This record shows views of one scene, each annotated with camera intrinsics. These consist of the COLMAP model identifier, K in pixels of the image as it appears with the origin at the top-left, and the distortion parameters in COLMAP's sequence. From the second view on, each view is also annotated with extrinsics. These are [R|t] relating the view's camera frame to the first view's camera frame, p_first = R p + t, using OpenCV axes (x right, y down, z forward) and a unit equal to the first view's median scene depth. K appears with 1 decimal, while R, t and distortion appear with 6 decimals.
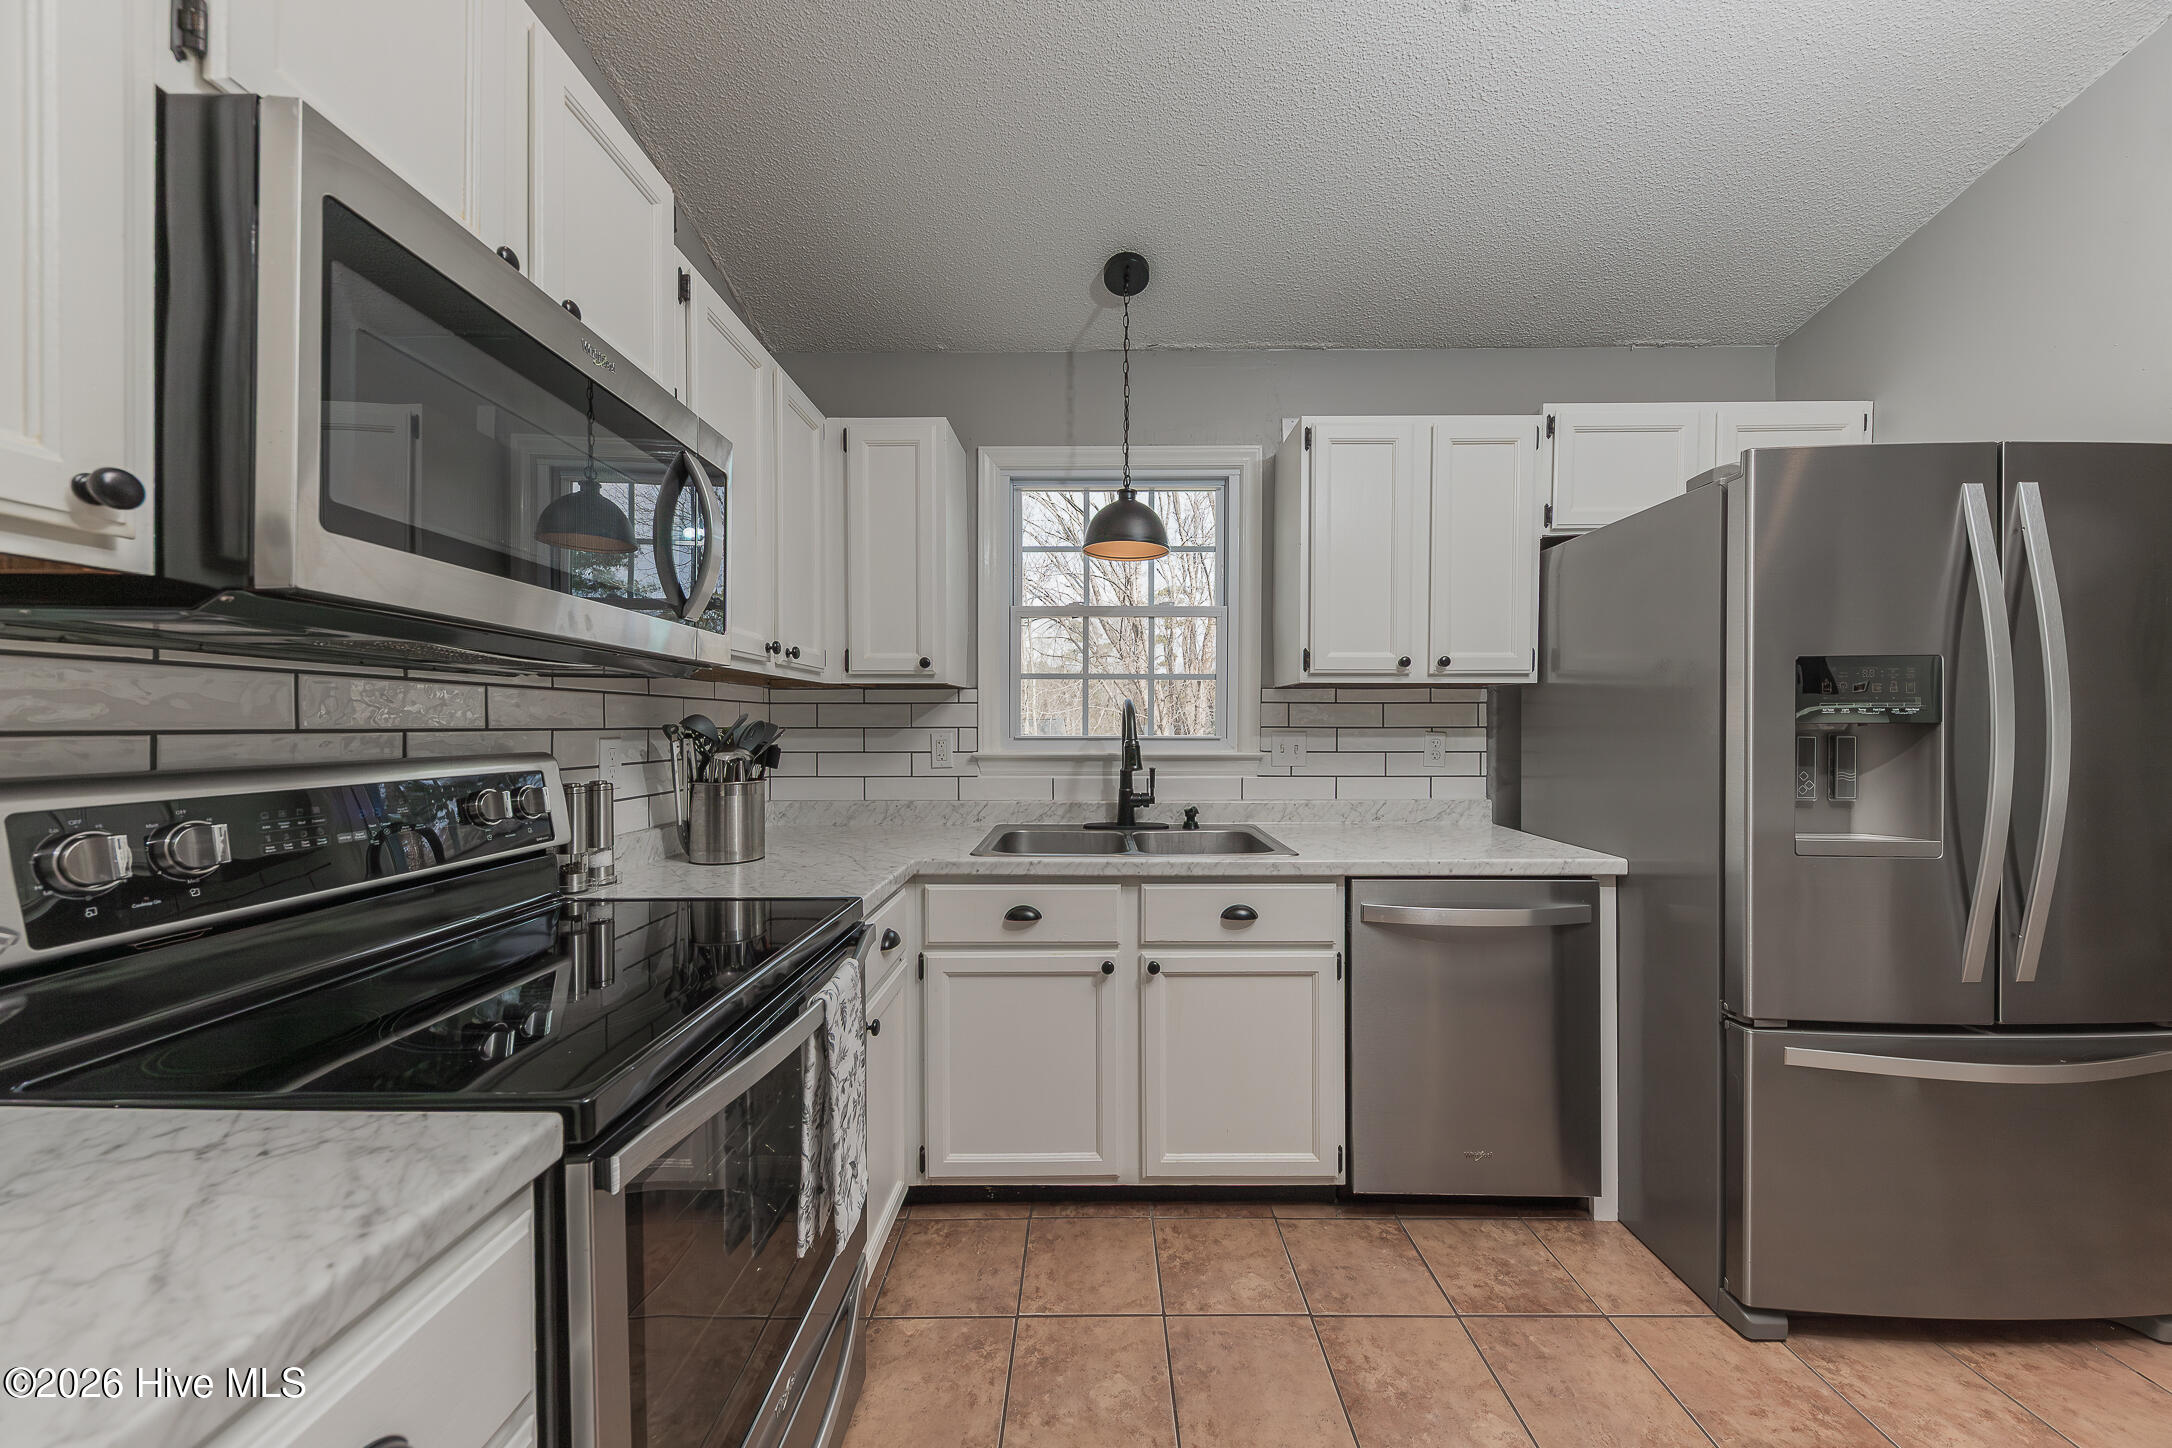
lens RADIAL K [[749.2, 0, 1090.4], [0, 749.2, 727.4], [0, 0, 1]] dist [0.020907, -0.005411]
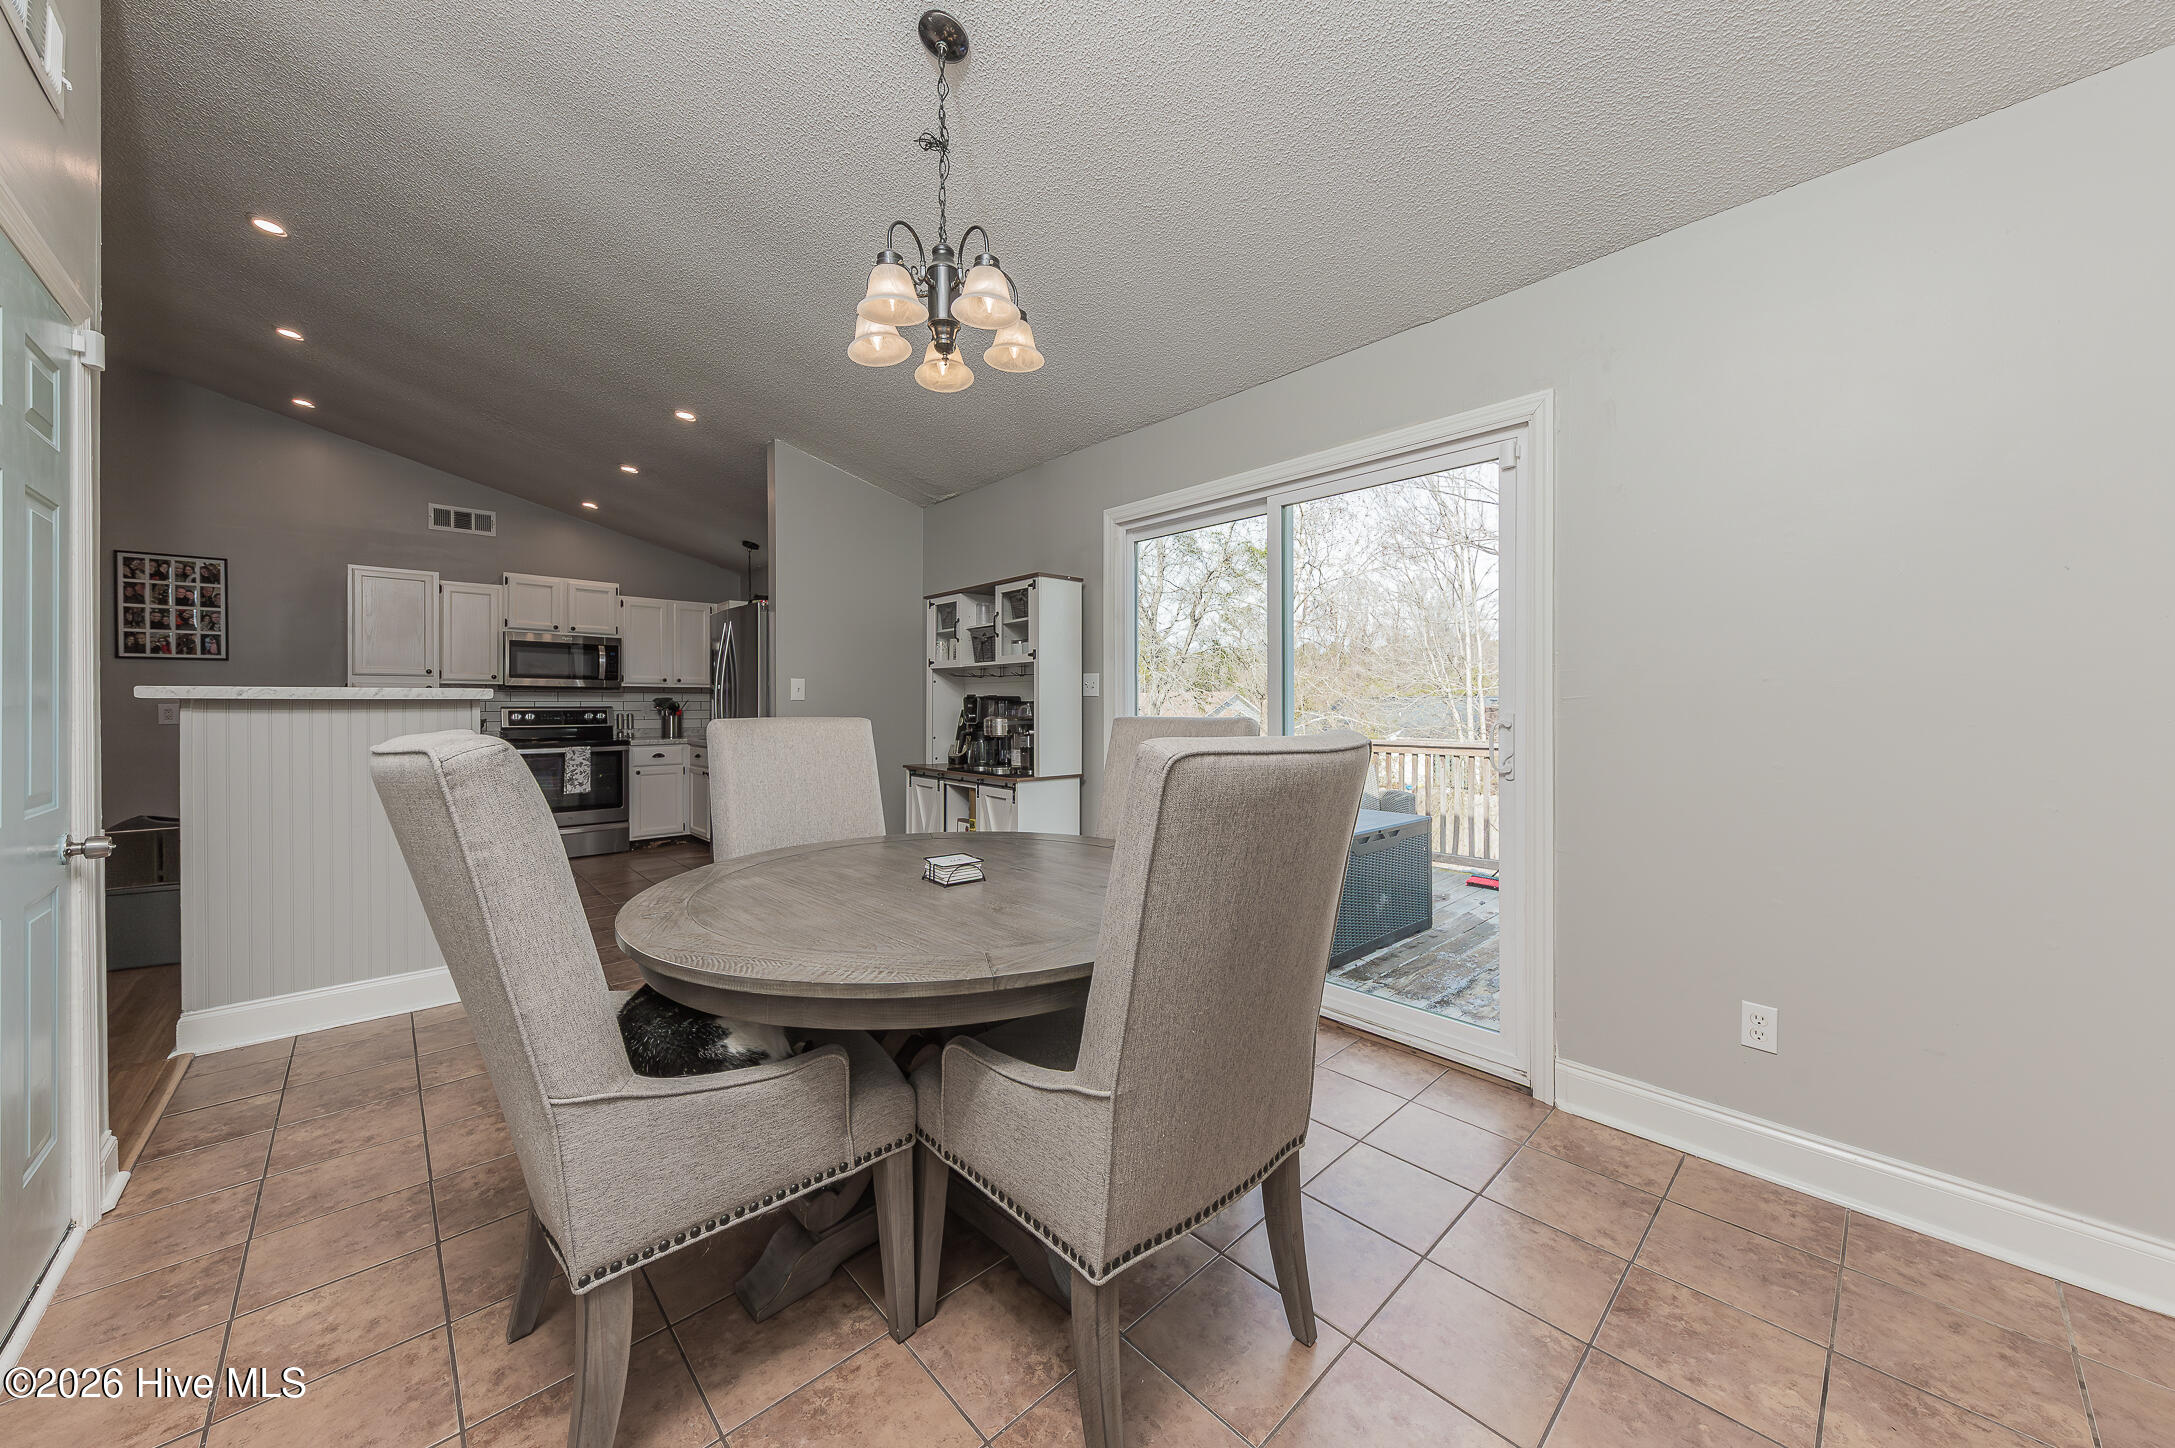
lens RADIAL K [[754.4, 0, 1100.4], [0, 754.4, 706.1], [0, 0, 1]] dist [0.001793, -0.002881]
pose [[0.688318, 0.000045, -0.725409, 4.433600], [0.000515, 1.000000, 0.000550, 0.029571], [0.725409, -0.000752, 0.688317, -0.015030]]
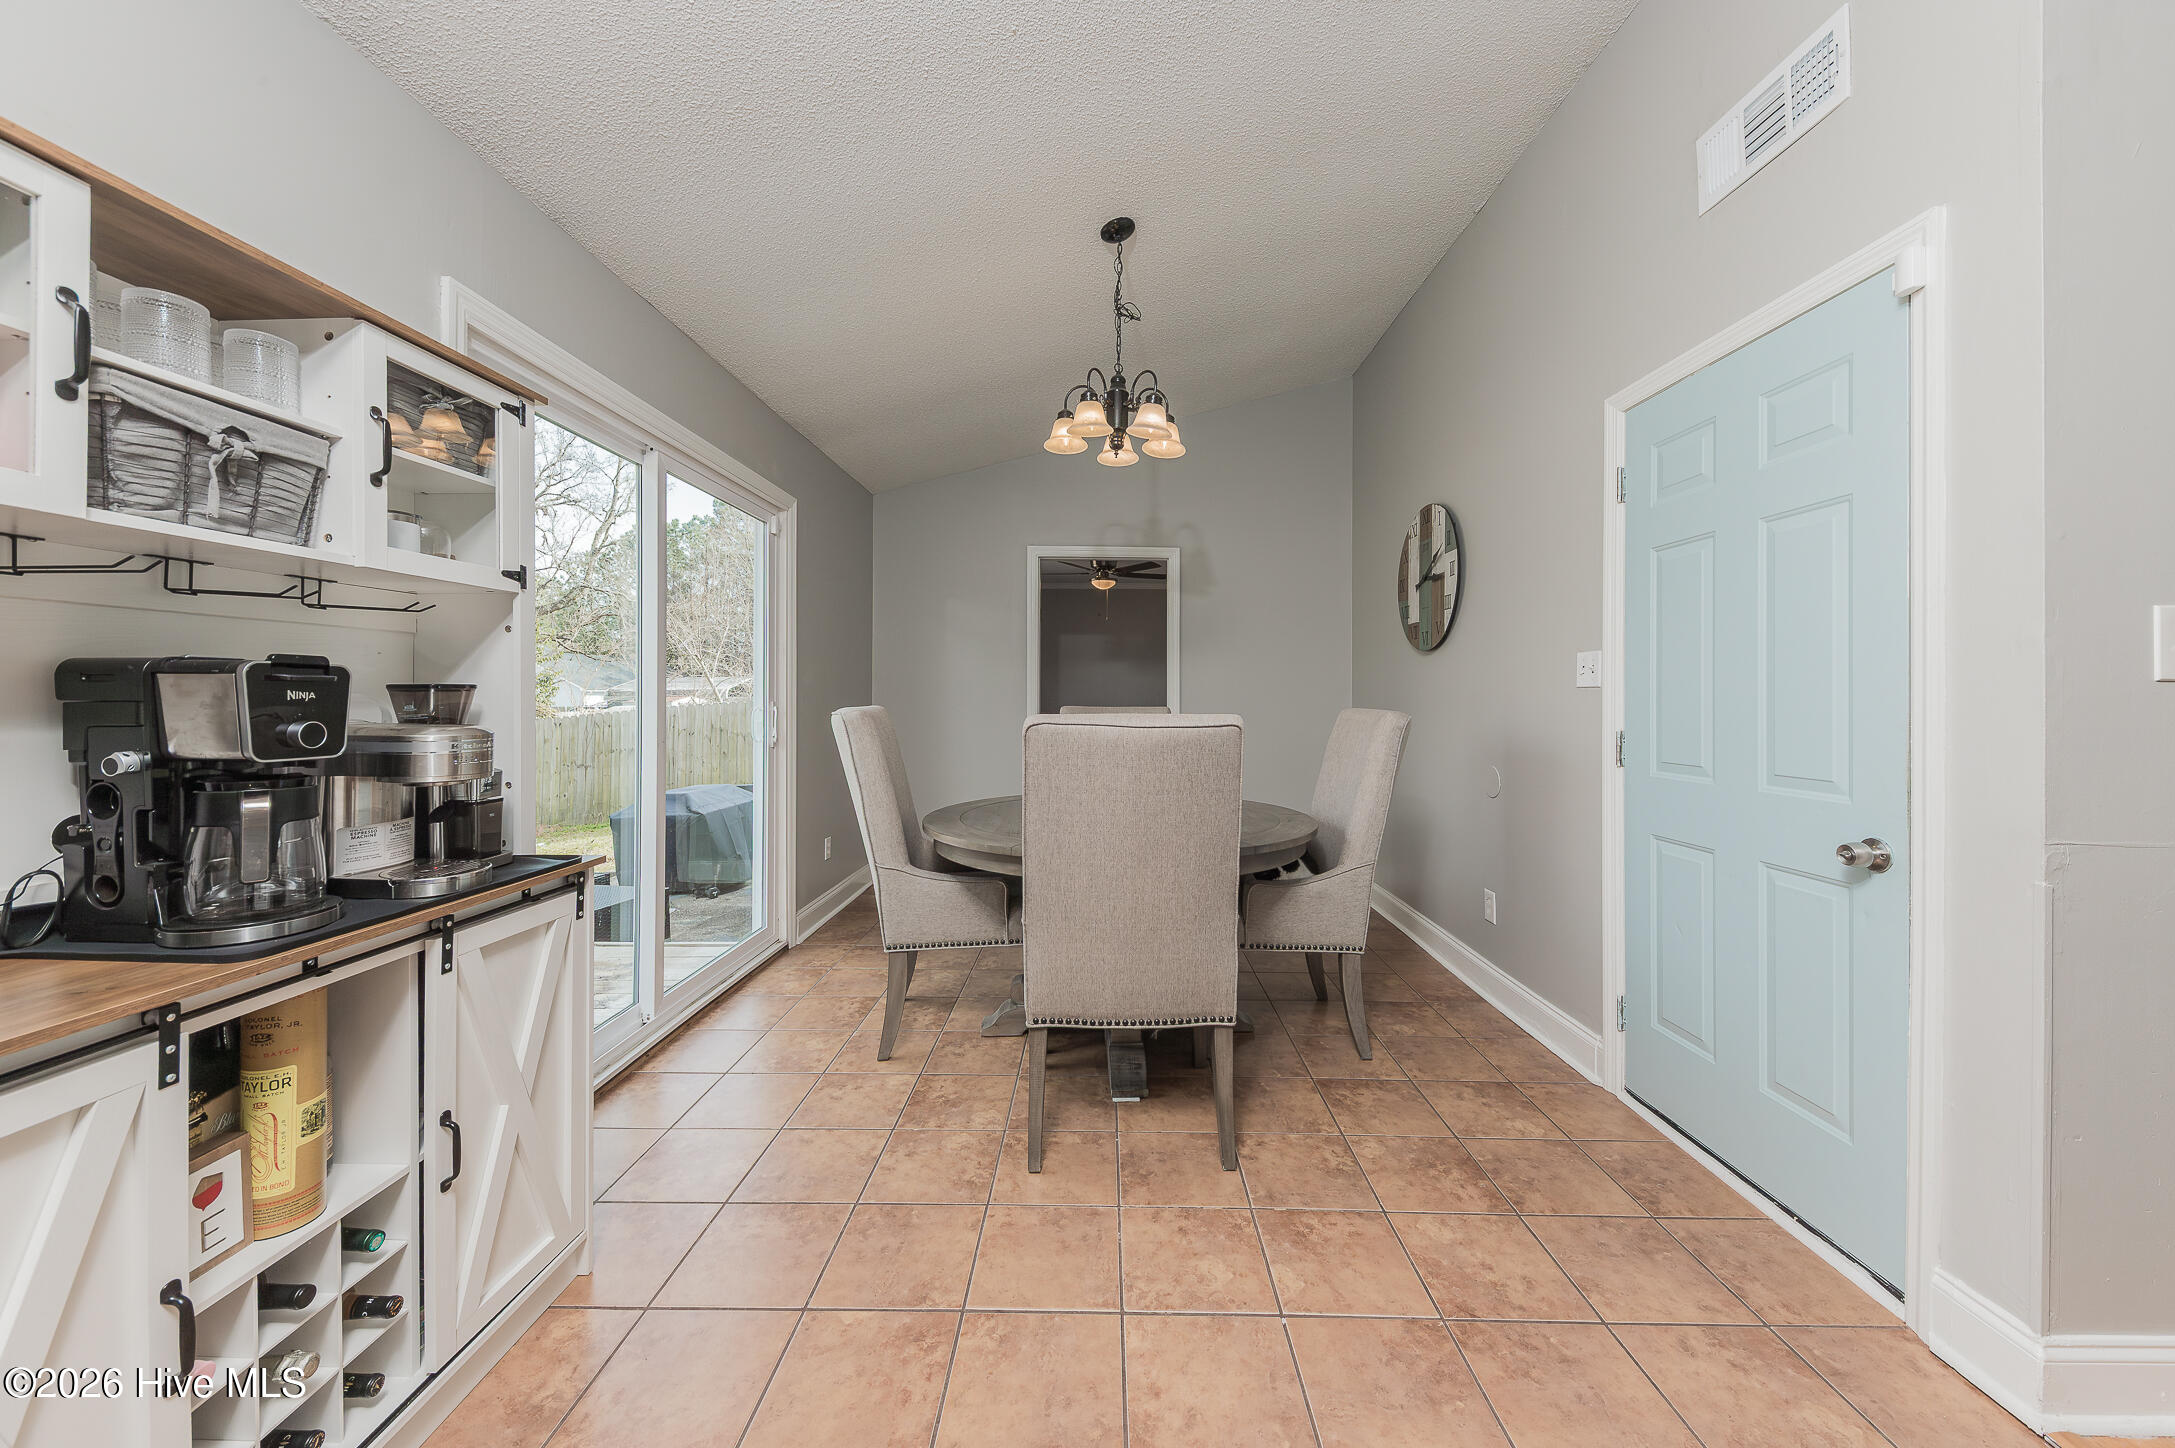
lens RADIAL K [[776.8, 0, 1088.1], [0, 776.8, 712.2], [0, 0, 1]] dist [-0.000338, -0.000318]
pose [[0.025574, -0.019113, 0.999490, 1.557902], [-0.002819, 0.999812, 0.019191, 0.027470], [-0.999669, -0.003308, 0.025515, 0.669704]]
